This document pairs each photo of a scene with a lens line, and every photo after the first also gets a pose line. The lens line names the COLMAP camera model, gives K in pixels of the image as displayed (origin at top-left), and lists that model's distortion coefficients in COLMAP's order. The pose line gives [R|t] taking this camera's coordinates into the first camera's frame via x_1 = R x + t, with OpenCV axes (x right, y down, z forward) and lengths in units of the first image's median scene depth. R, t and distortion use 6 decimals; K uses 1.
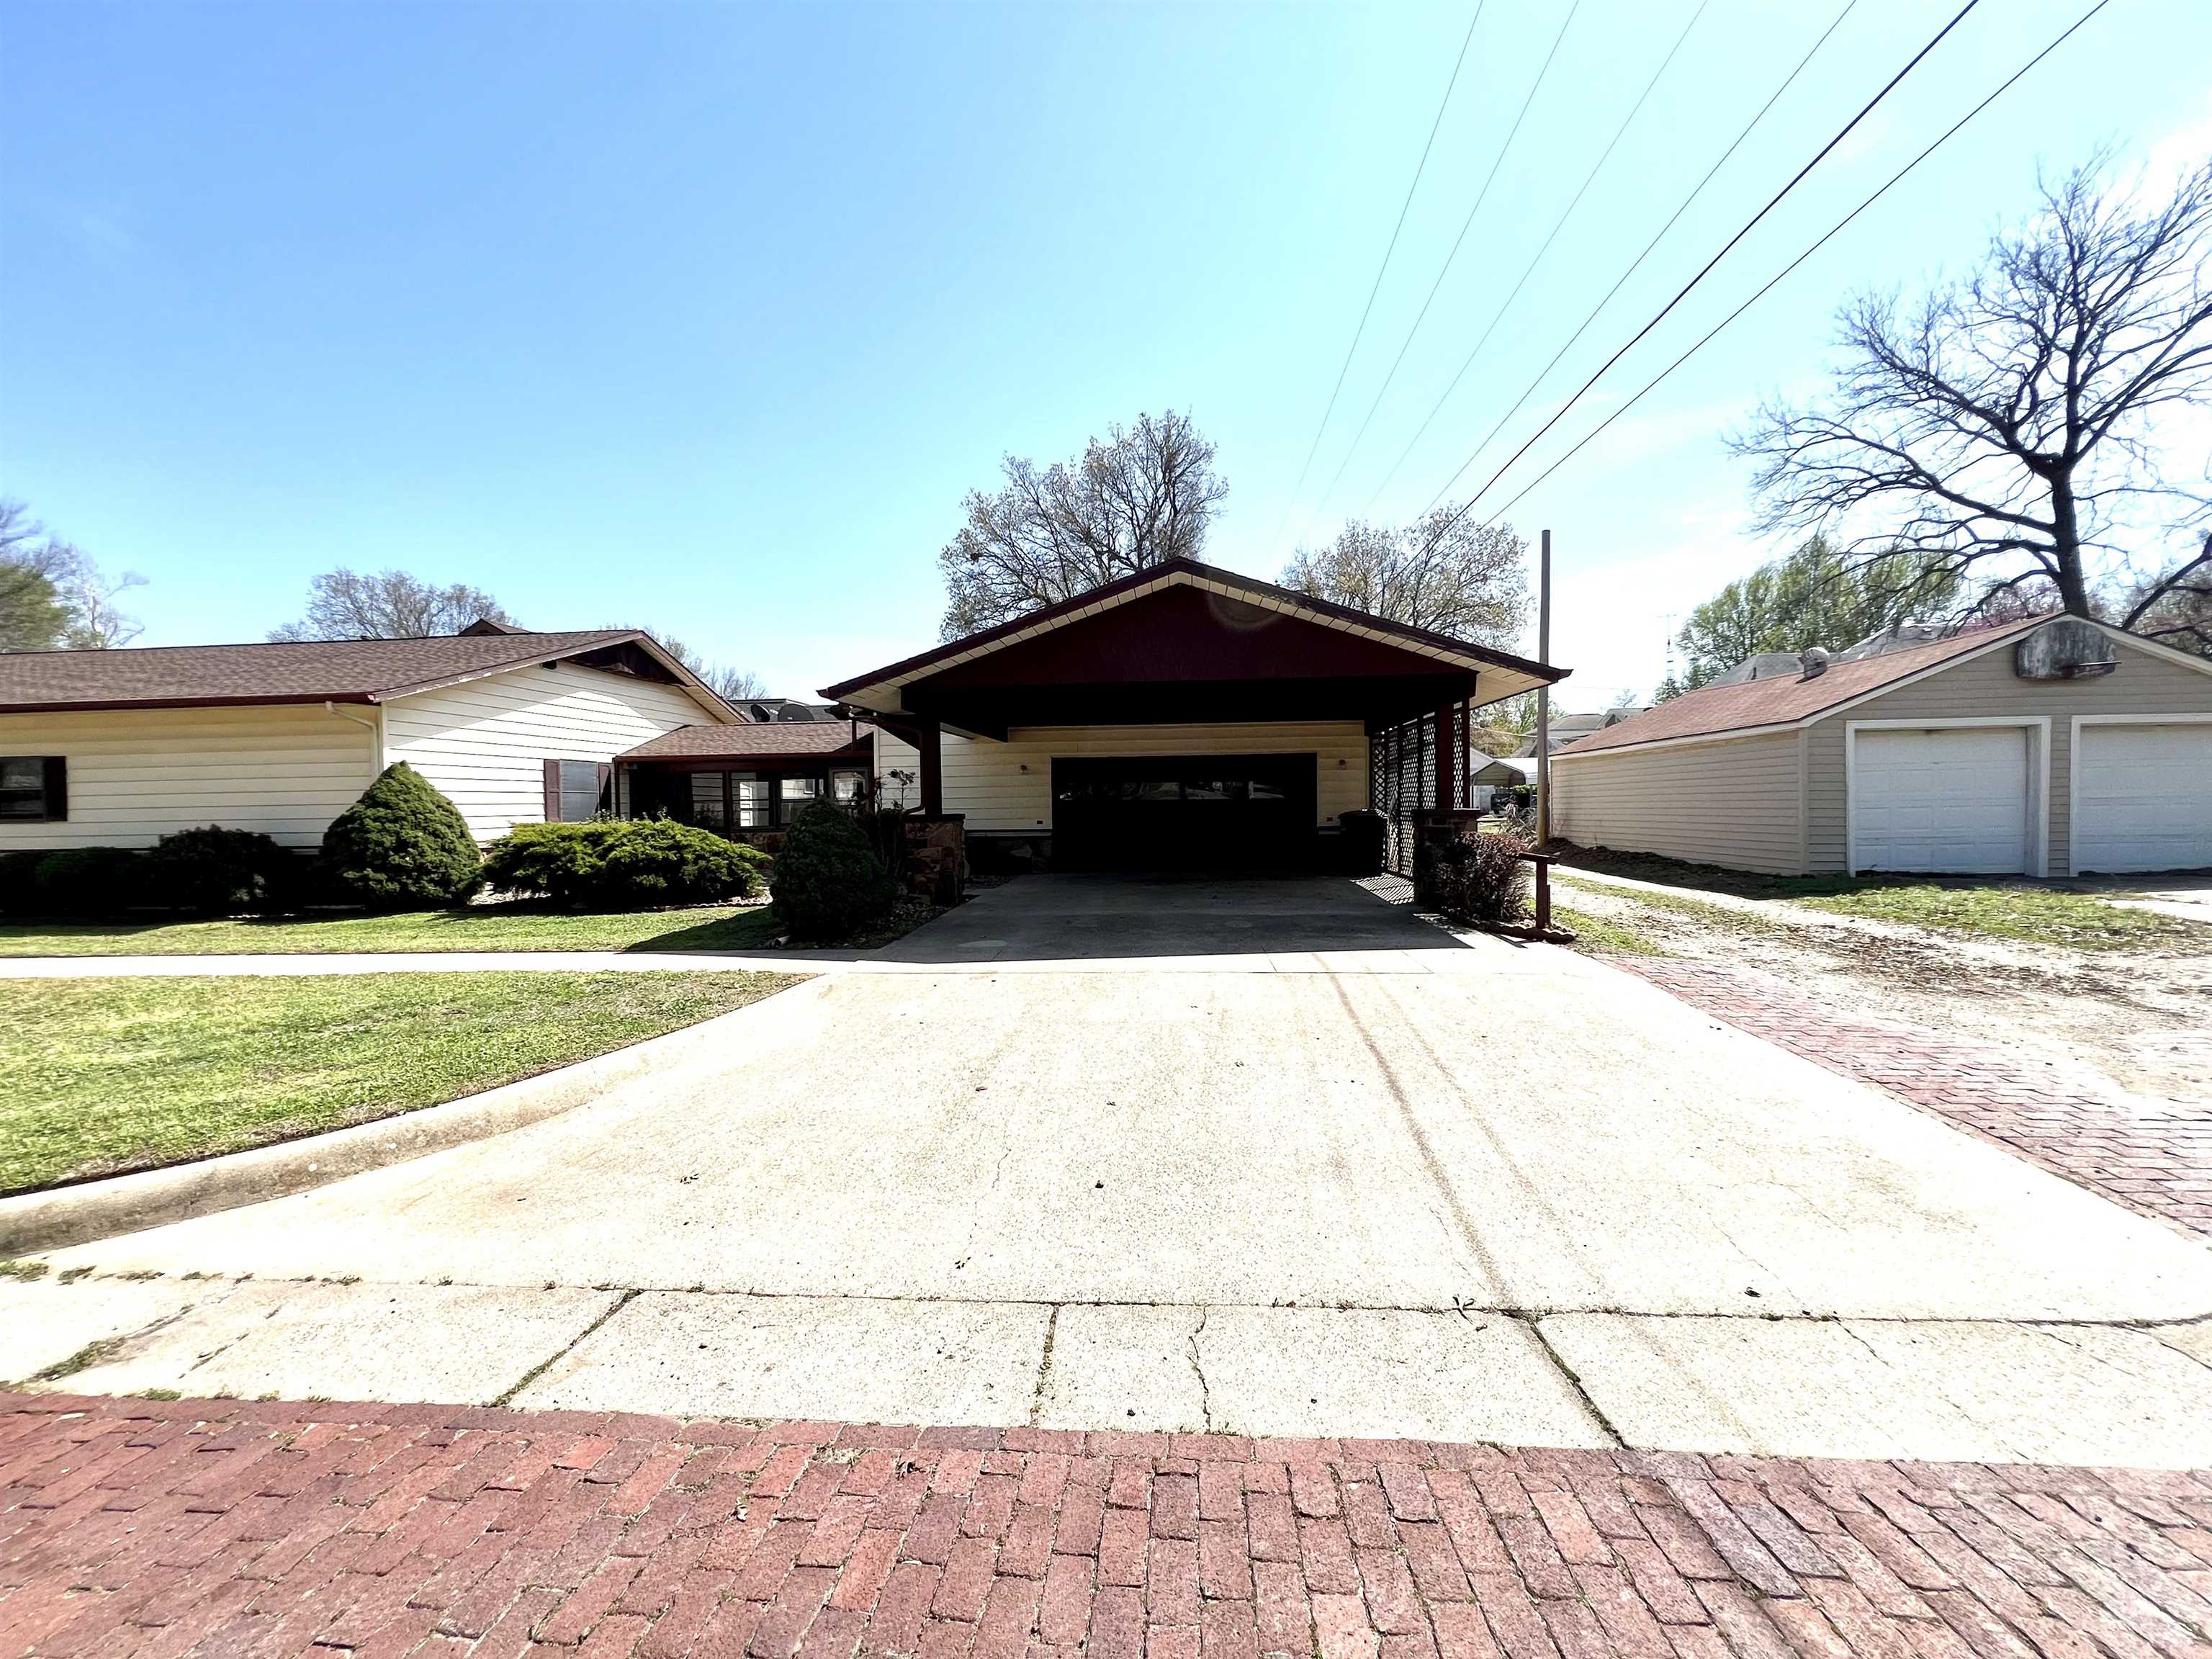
lens RADIAL K [[890.1, 0, 1101.7], [0, 890.1, 822.1], [0, 0, 1]] dist [0.000541, -0.000293]
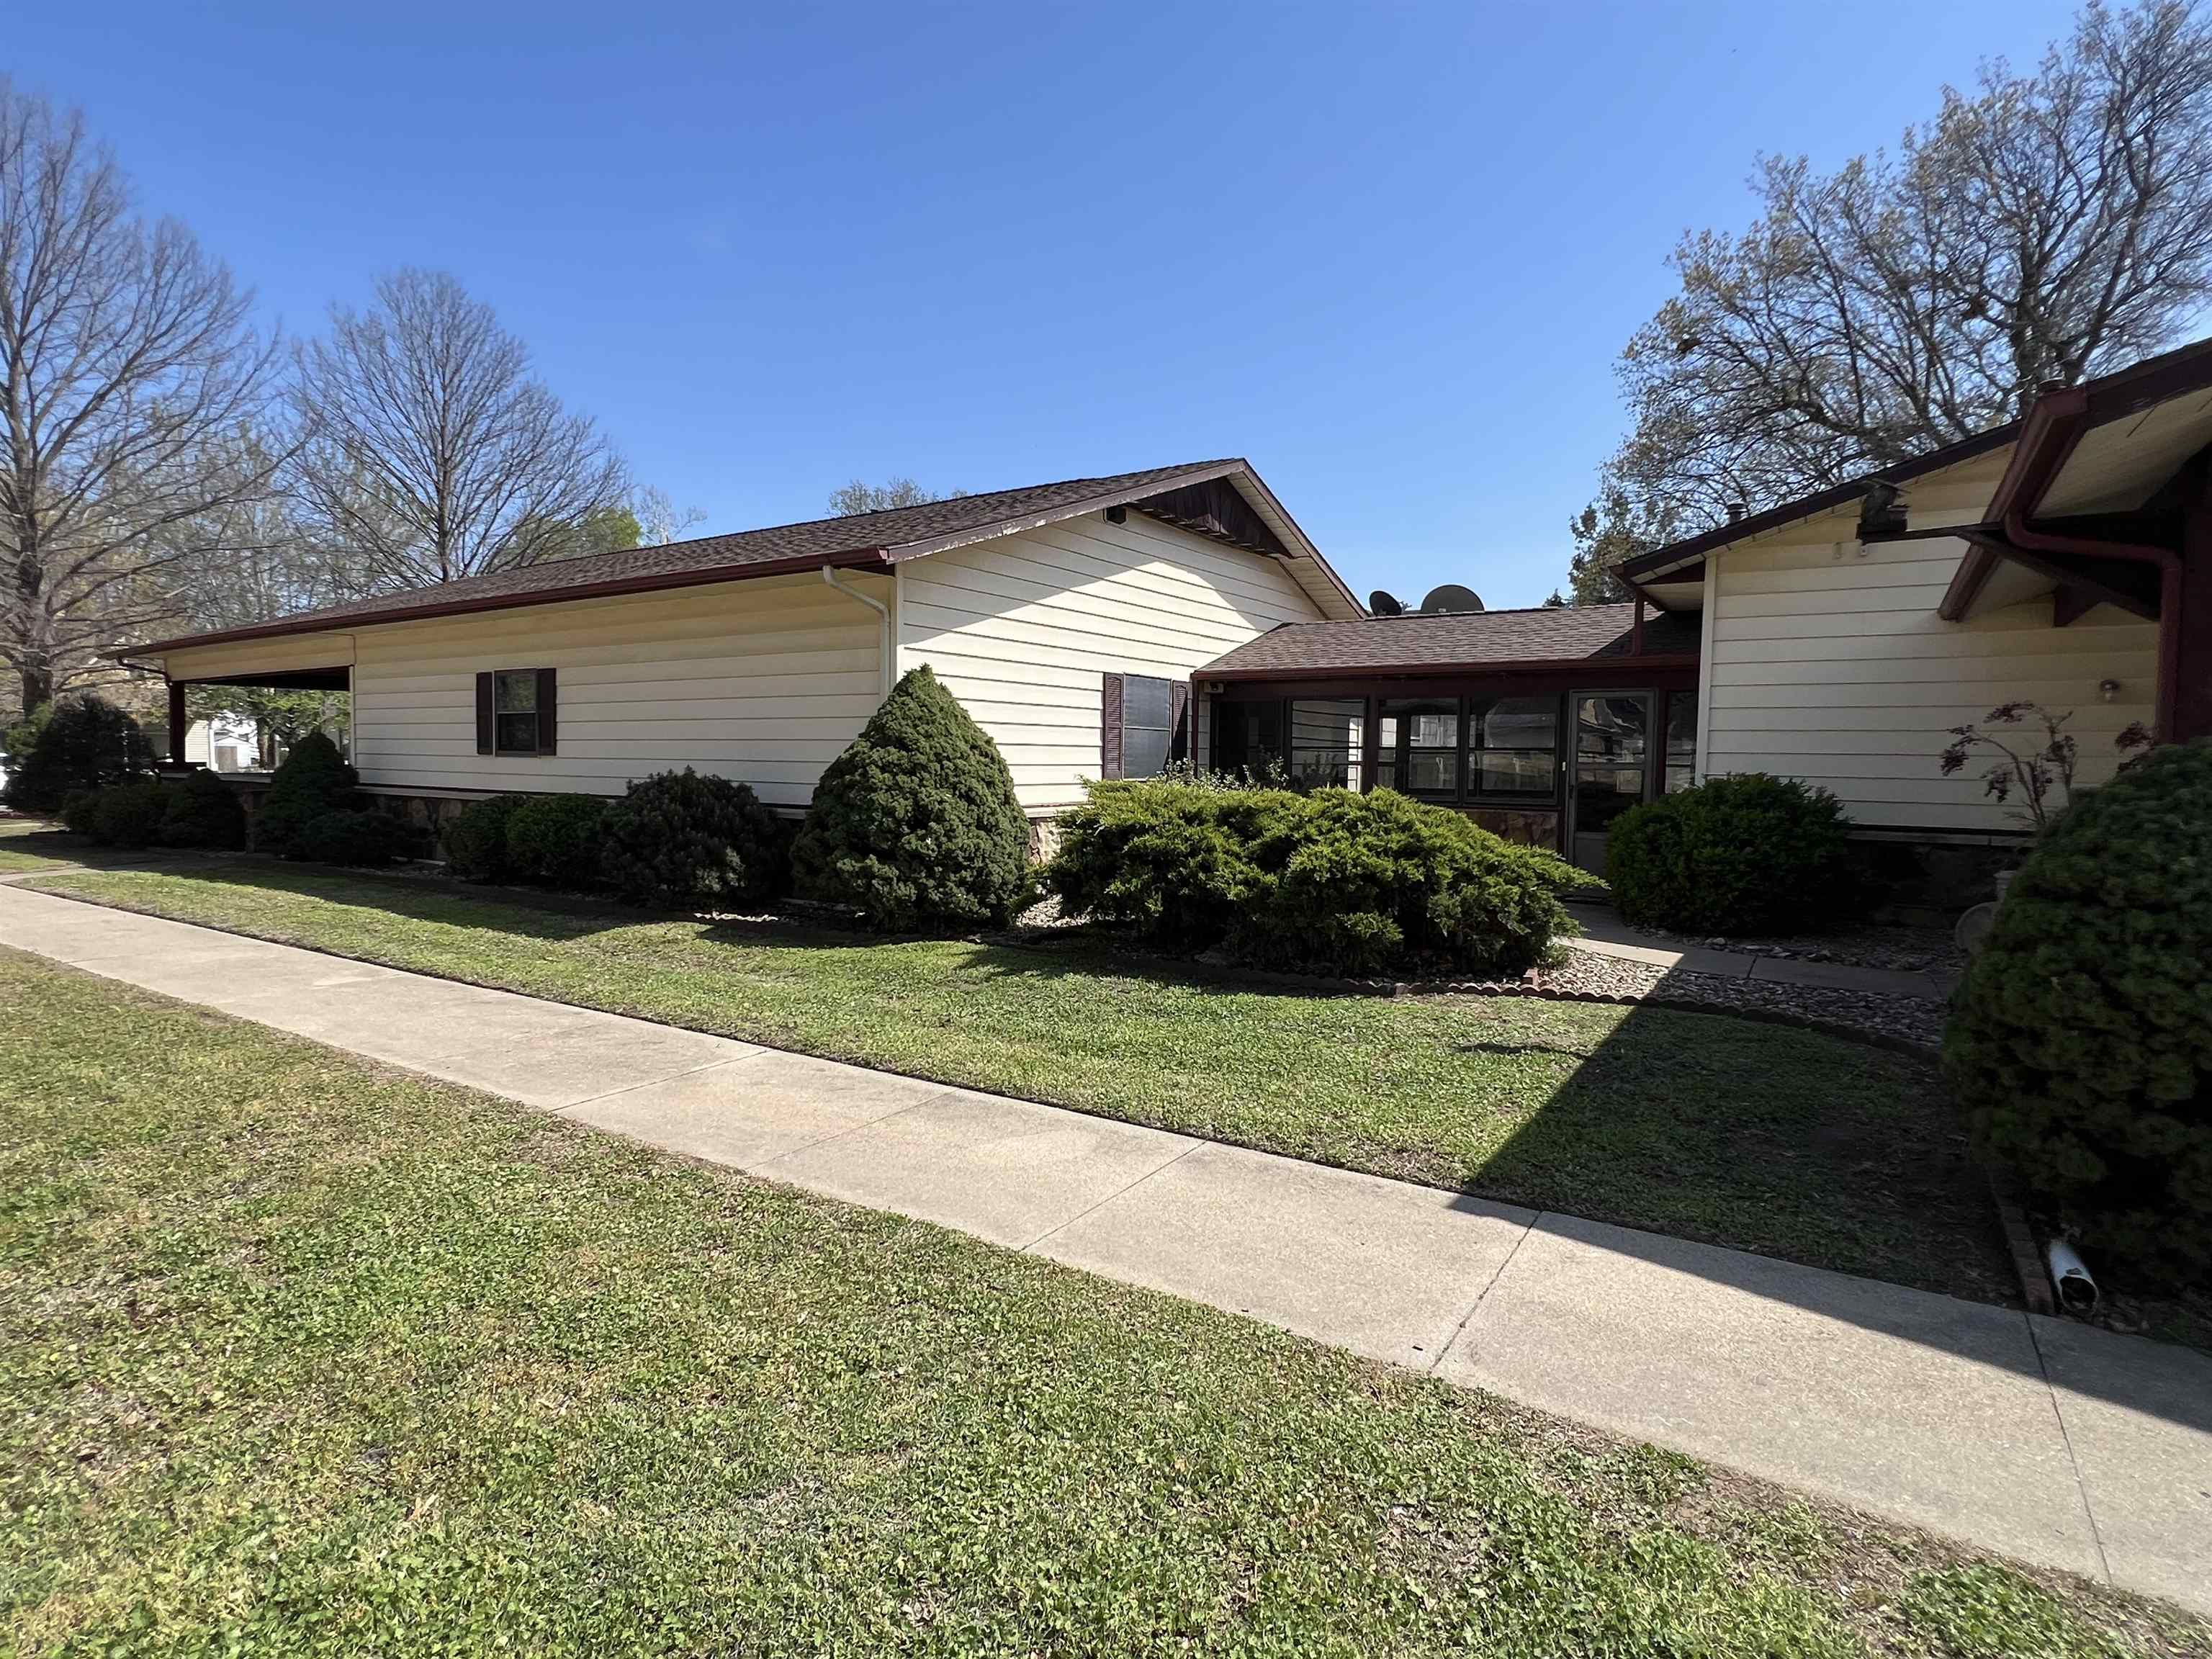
lens RADIAL K [[1158.2, 0, 1106.0], [0, 1158.2, 829.5], [0, 0, 1]] dist [-0.000945, -0.000373]
pose [[0.882250, 0.056407, -0.467391, -0.332955], [-0.036406, 0.997998, 0.051724, -0.006747], [0.469372, -0.028617, 0.882537, 0.401033]]
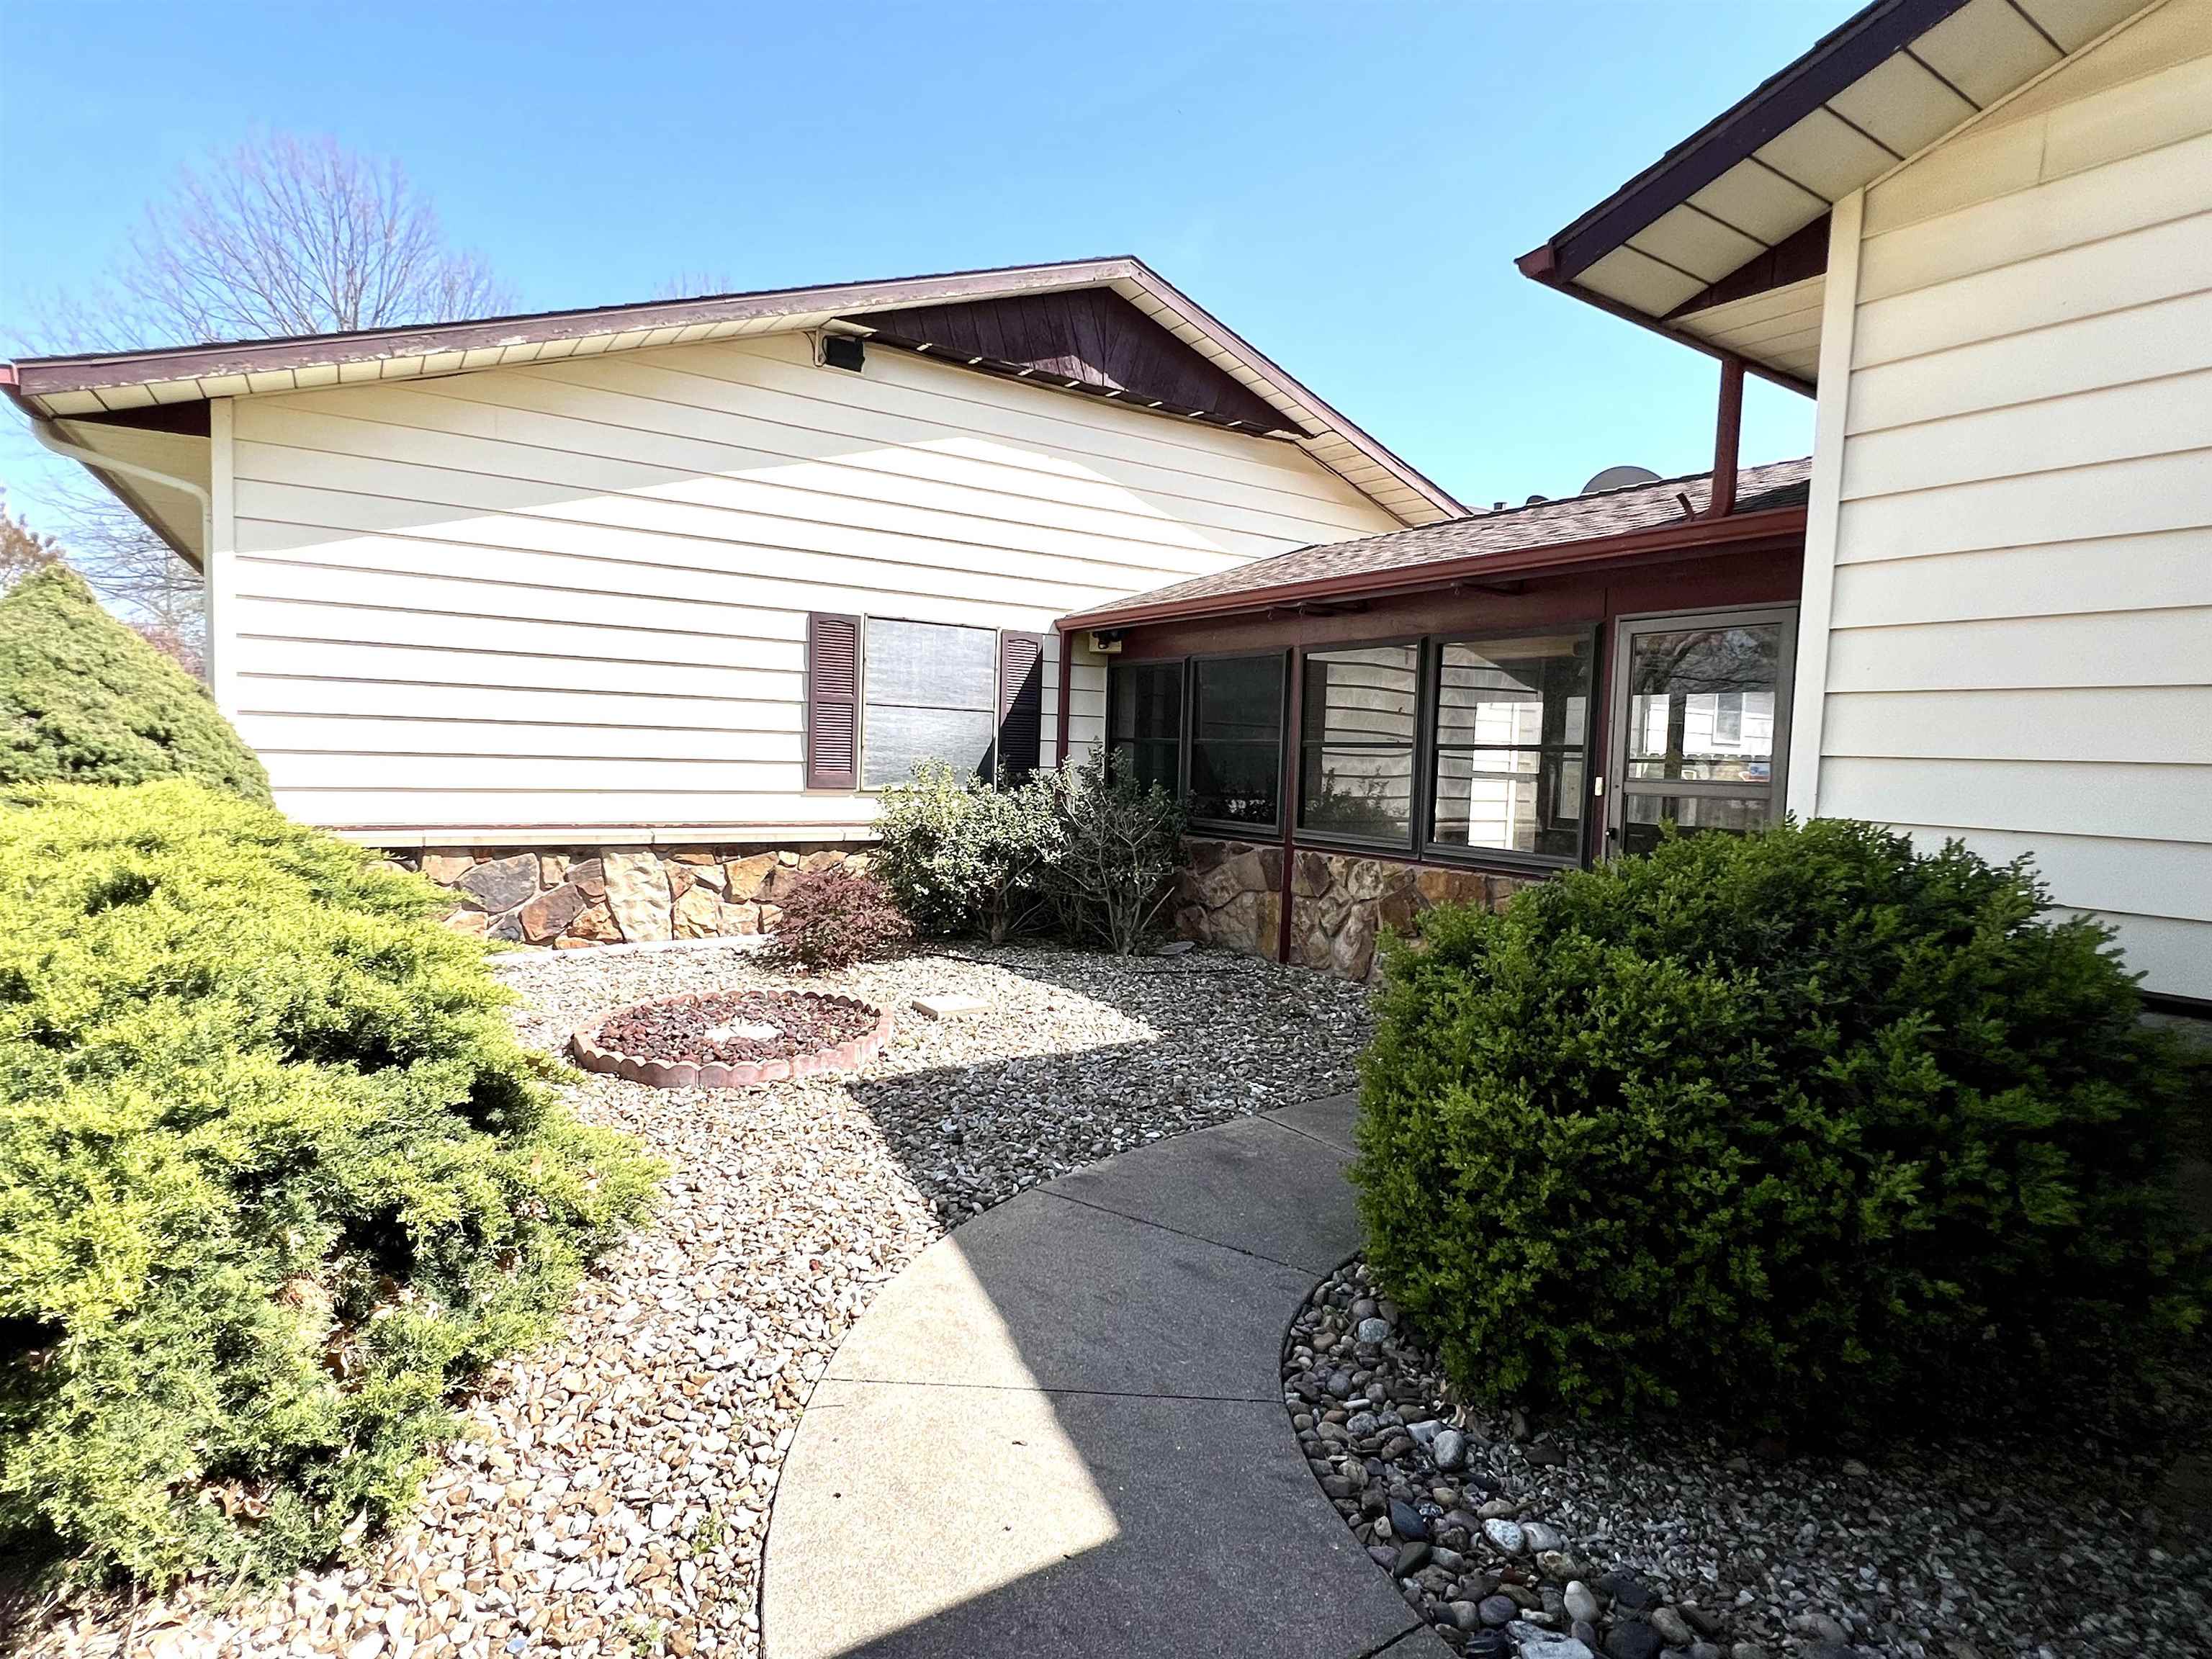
lens RADIAL K [[1158.2, 0, 1106.0], [0, 1158.2, 829.5], [0, 0, 1]] dist [-0.000945, -0.000373]
pose [[0.631298, 0.085621, -0.770799, -0.222682], [-0.056828, 0.996322, 0.064130, -0.024516], [0.773455, 0.003318, 0.633842, 1.050817]]
